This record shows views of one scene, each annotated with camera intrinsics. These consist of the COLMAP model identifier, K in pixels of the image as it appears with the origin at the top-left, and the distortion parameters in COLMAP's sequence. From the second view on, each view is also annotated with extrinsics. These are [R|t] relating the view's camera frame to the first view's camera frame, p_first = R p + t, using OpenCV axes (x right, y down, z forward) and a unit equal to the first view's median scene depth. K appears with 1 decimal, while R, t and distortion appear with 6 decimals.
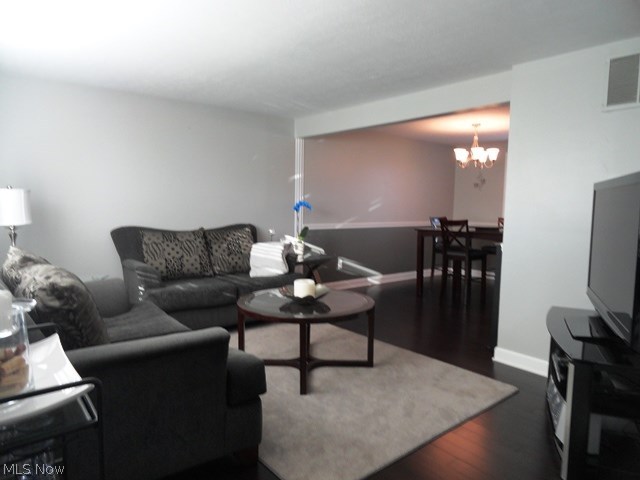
lens RADIAL K [[434.6, 0, 322.0], [0, 434.6, 242.3], [0, 0, 1]] dist [-0.022247, 0.020705]
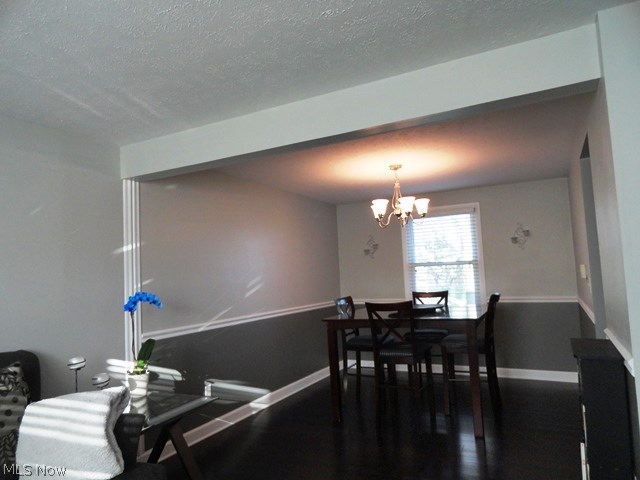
lens RADIAL K [[434.6, 0, 322.0], [0, 434.6, 242.3], [0, 0, 1]] dist [-0.022247, 0.020705]
pose [[0.920251, -0.035491, 0.389716, -0.044642], [0.101301, 0.983538, -0.149638, -0.051310], [-0.377989, 0.177183, 0.908697, 0.408143]]
